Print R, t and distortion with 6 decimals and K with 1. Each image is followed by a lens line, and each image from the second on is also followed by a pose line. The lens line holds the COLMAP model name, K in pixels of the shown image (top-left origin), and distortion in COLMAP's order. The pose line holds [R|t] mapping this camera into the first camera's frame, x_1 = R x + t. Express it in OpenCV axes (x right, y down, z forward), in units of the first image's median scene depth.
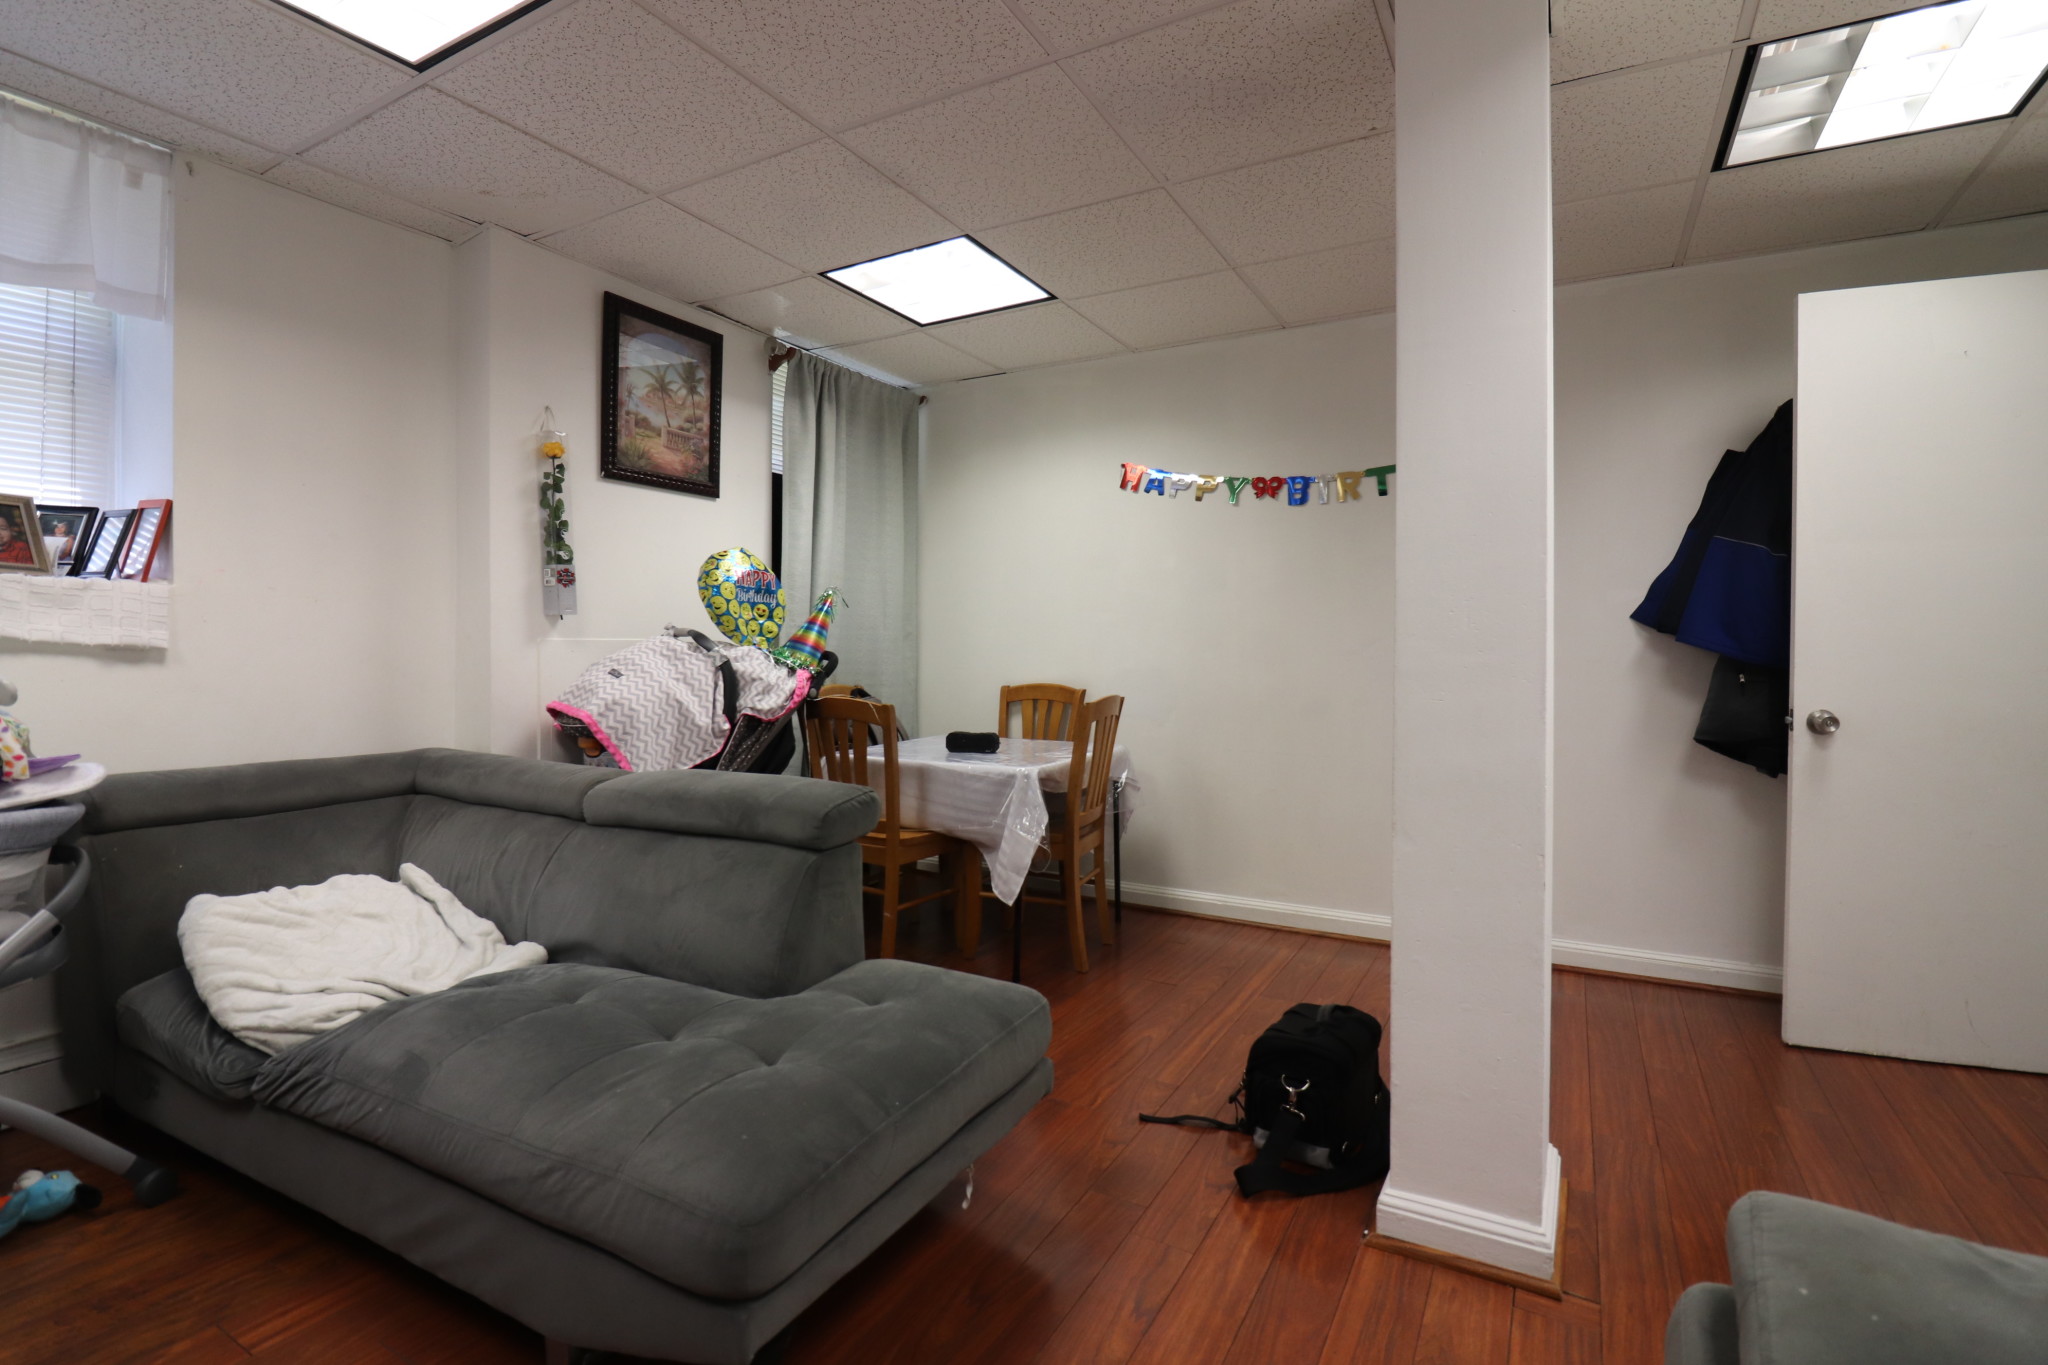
lens RADIAL K [[953.1, 0, 1020.3], [0, 953.1, 662.6], [0, 0, 1]] dist [-0.009222, -0.008475]
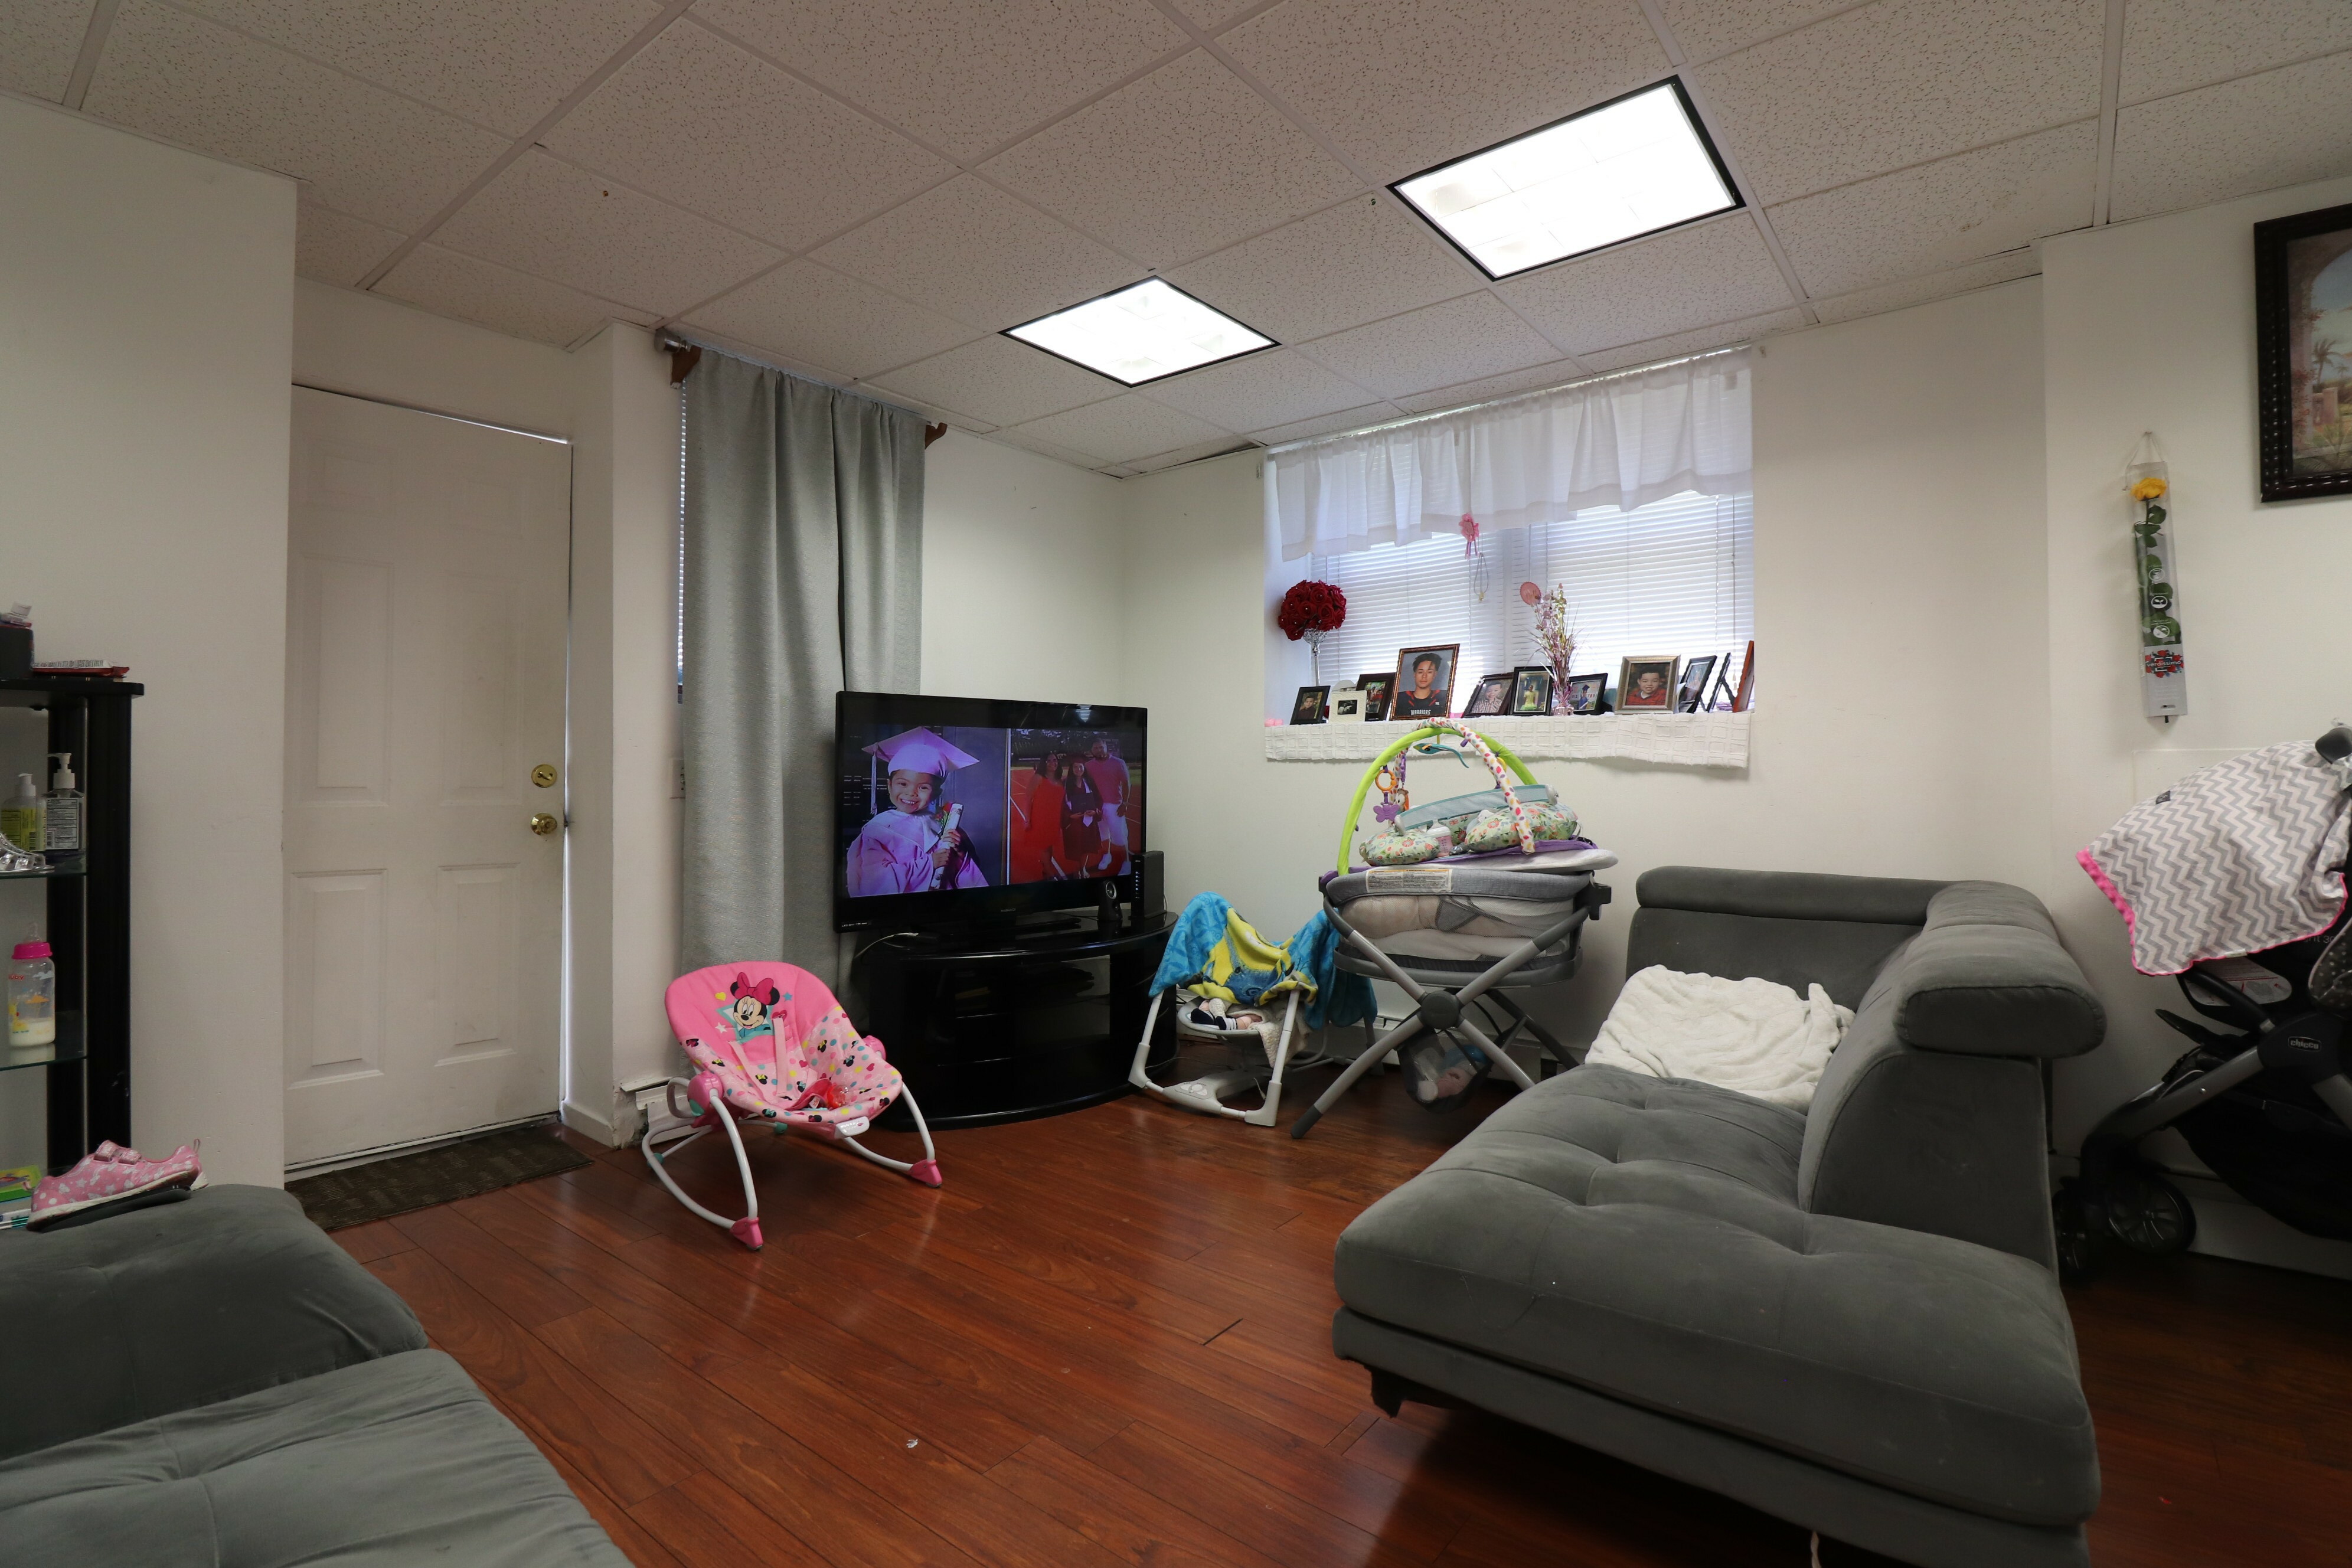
lens RADIAL K [[1094.6, 0, 1162.7], [0, 1094.6, 767.6], [0, 0, 1]] dist [-0.009222, -0.008475]
pose [[-0.165832, -0.014206, -0.986052, 0.468666], [-0.017605, 0.999780, -0.011443, 0.011367], [0.985997, 0.015462, -0.166046, 0.424245]]
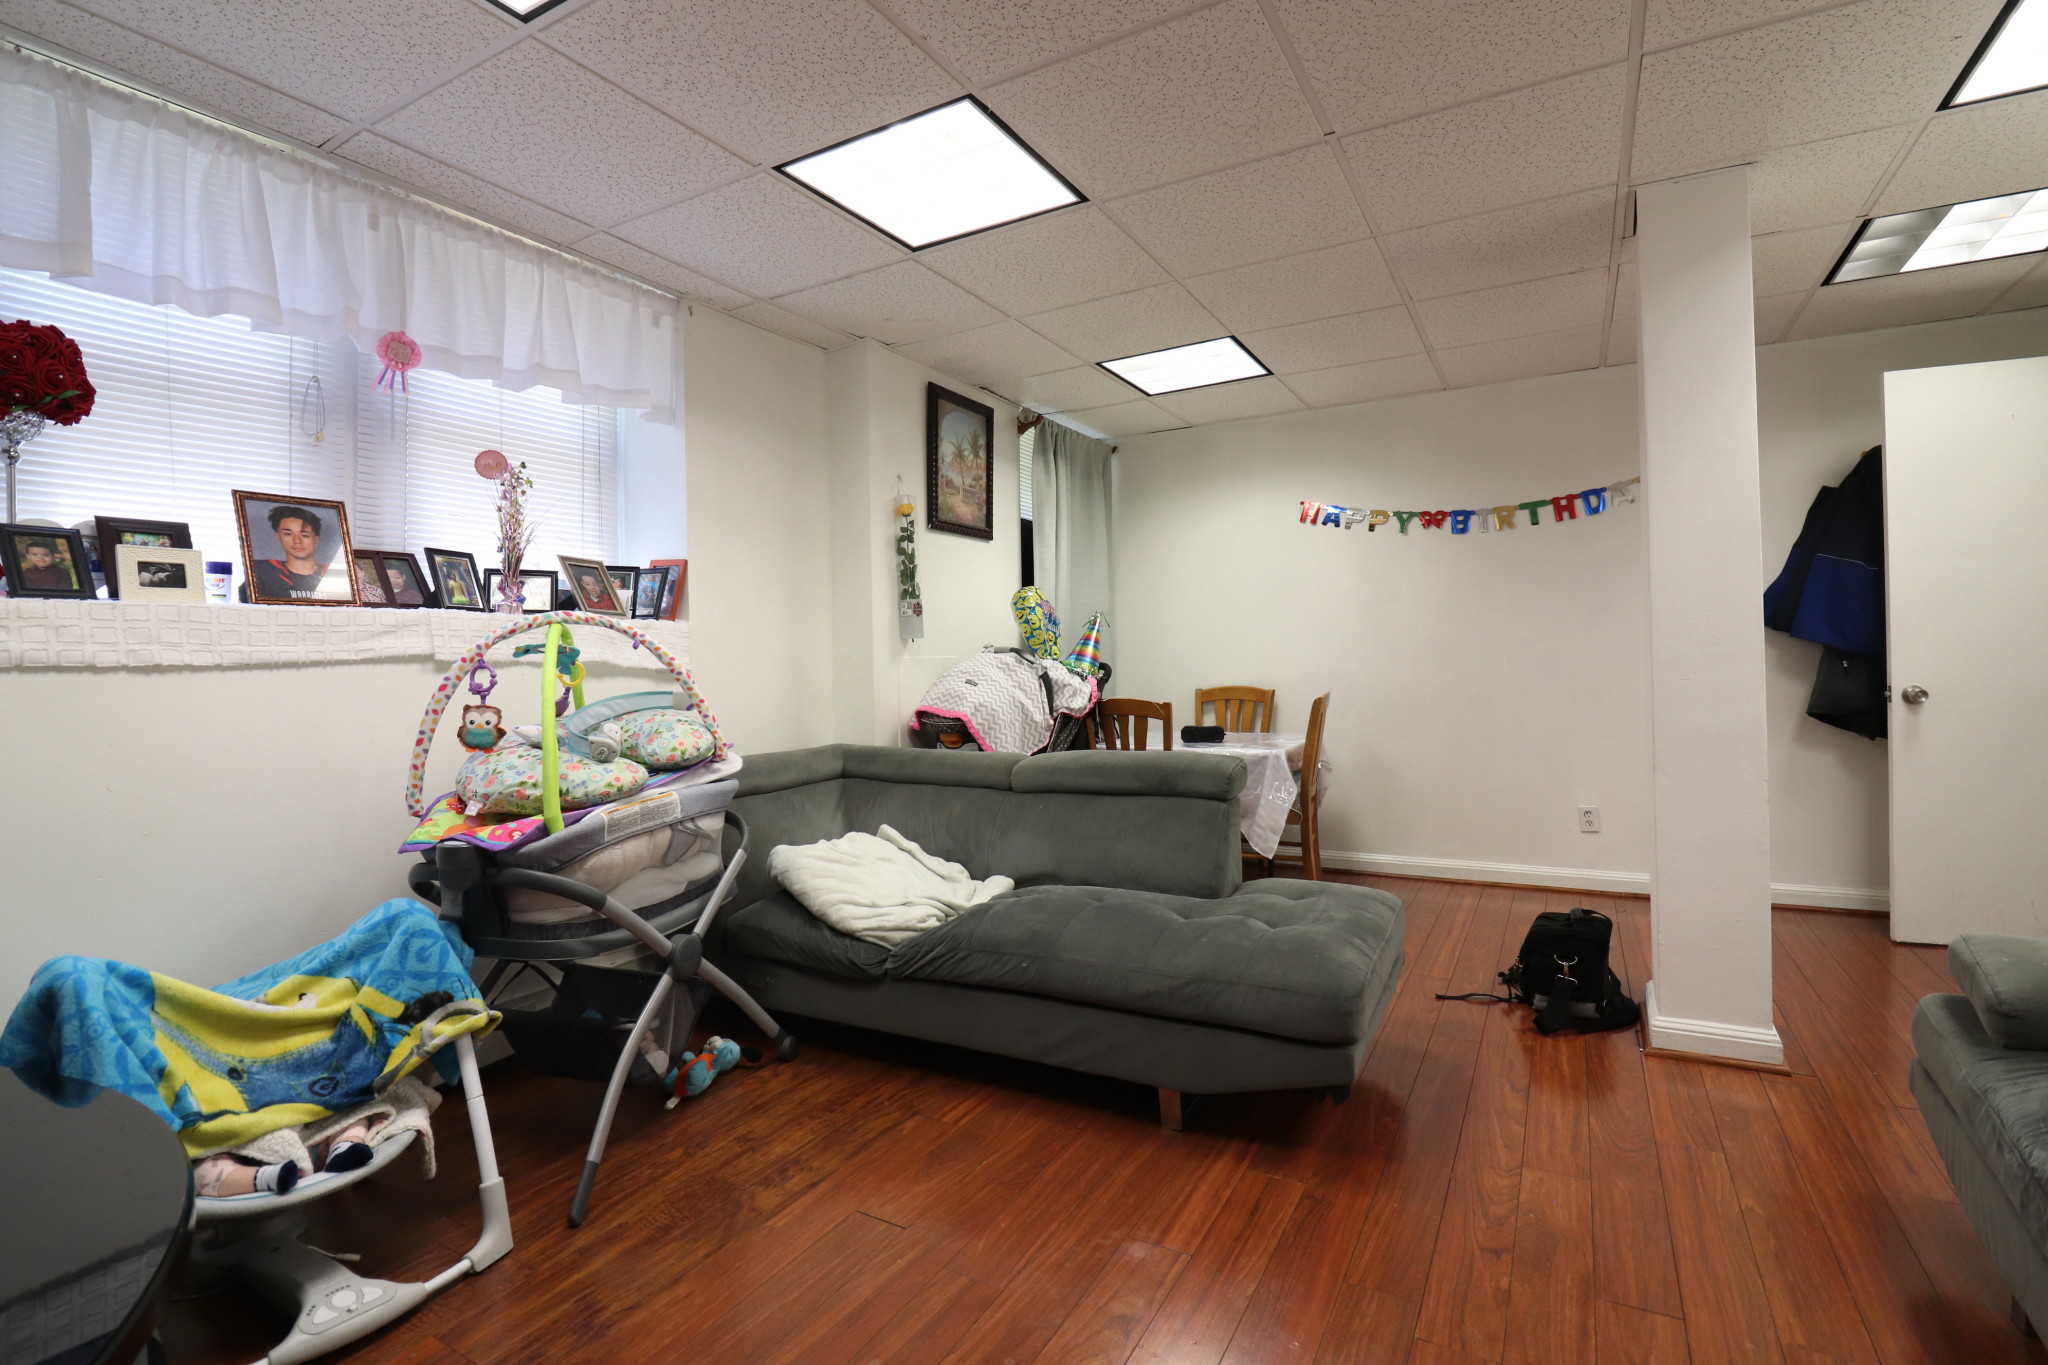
lens RADIAL K [[953.1, 0, 1019.6], [0, 953.1, 661.4], [0, 0, 1]] dist [-0.009222, -0.008475]
pose [[0.999648, -0.025969, -0.005395, -0.359425], [0.025885, 0.999550, -0.015160, 0.003712], [0.005786, 0.015015, 0.999871, -0.294075]]
